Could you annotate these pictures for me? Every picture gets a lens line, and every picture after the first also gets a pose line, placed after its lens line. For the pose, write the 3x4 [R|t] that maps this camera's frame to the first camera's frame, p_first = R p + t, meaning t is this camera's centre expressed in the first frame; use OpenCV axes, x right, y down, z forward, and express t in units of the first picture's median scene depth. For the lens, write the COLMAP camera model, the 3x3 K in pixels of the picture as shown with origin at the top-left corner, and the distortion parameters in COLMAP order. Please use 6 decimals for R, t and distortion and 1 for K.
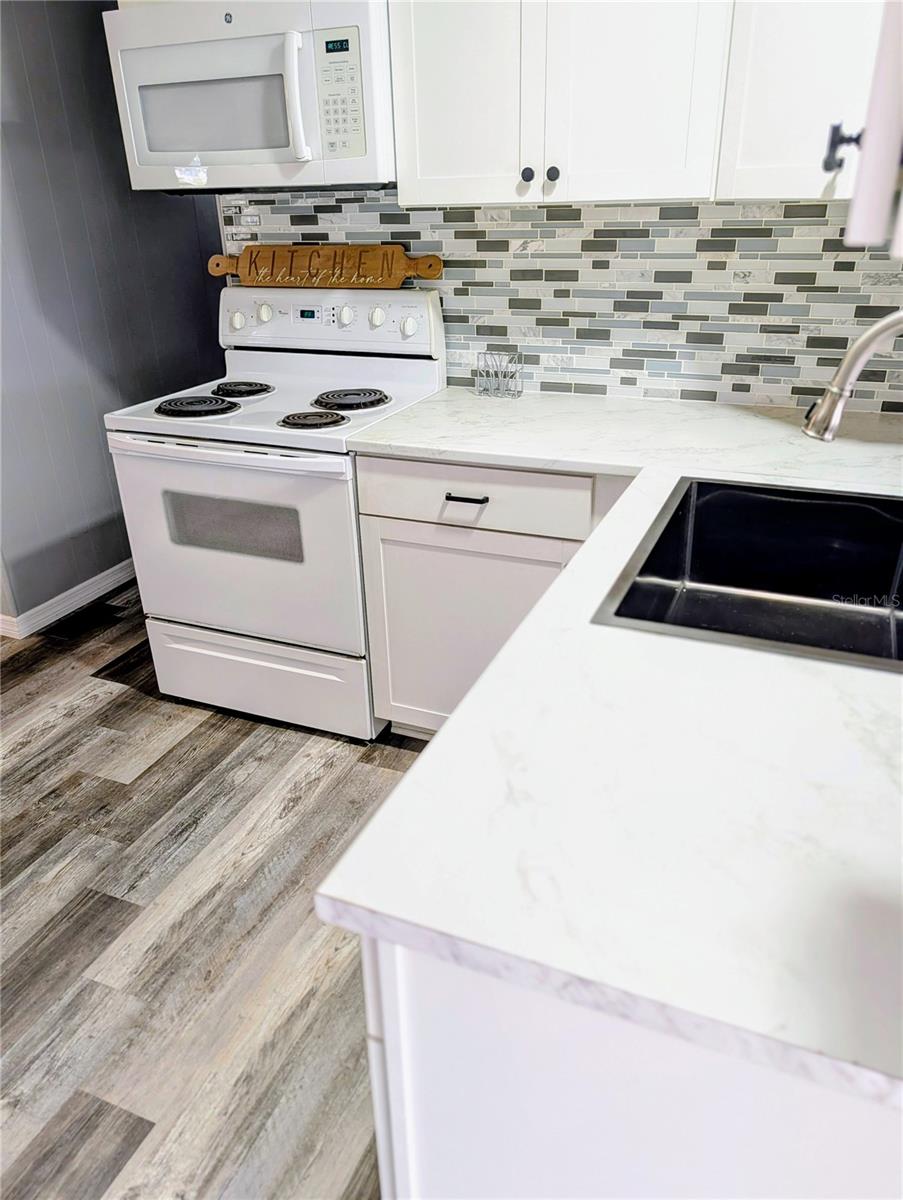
lens RADIAL K [[856.6, 0, 456.8], [0, 856.6, 603.9], [0, 0, 1]] dist [0.022140, -0.013054]
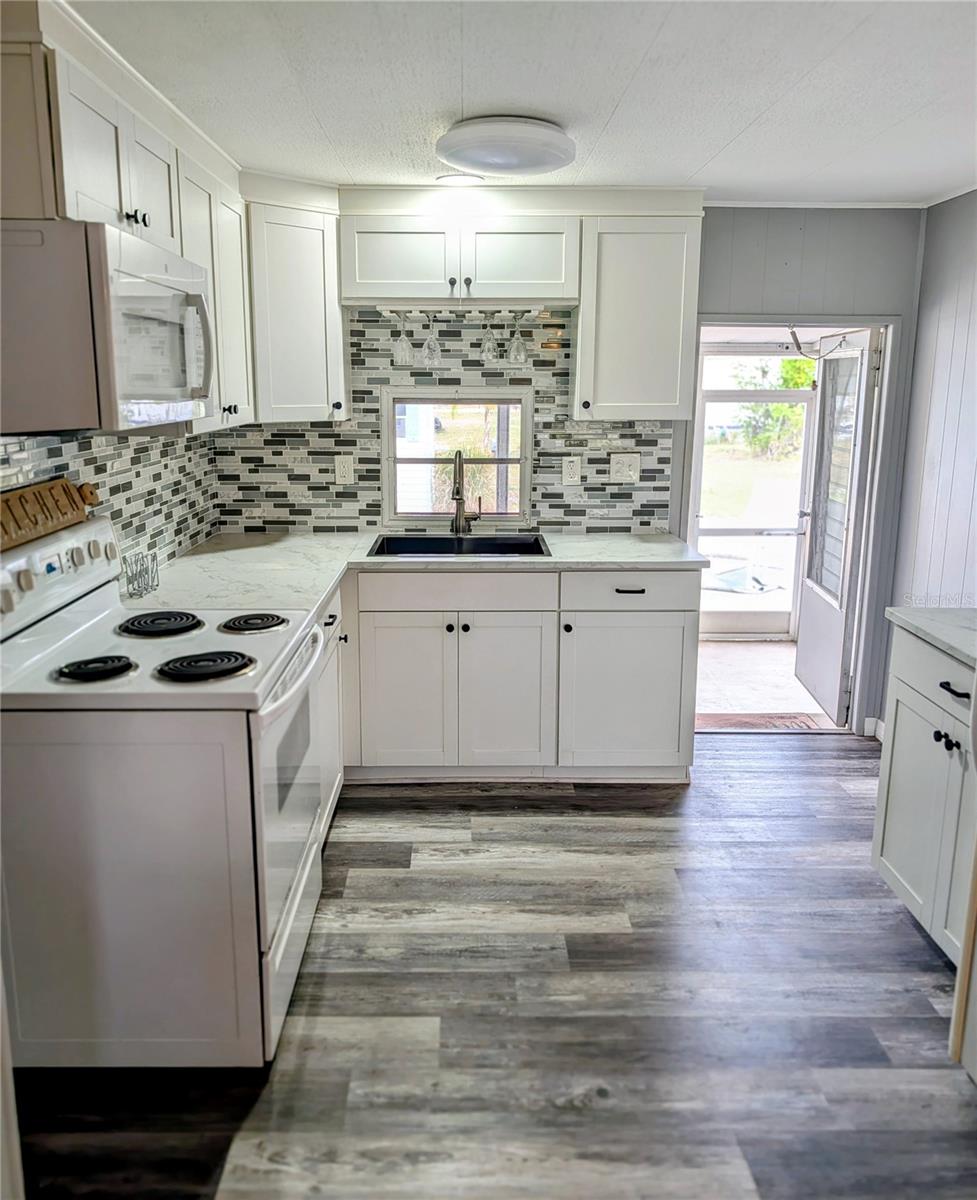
lens RADIAL K [[934.5, 0, 466.3], [0, 934.5, 598.4], [0, 0, 1]] dist [0.006761, 0.003093]
pose [[-0.394662, -0.163650, 0.904135, -1.376172], [0.411966, 0.848044, 0.333324, -0.539055], [-0.821295, 0.504023, -0.267273, 1.170512]]
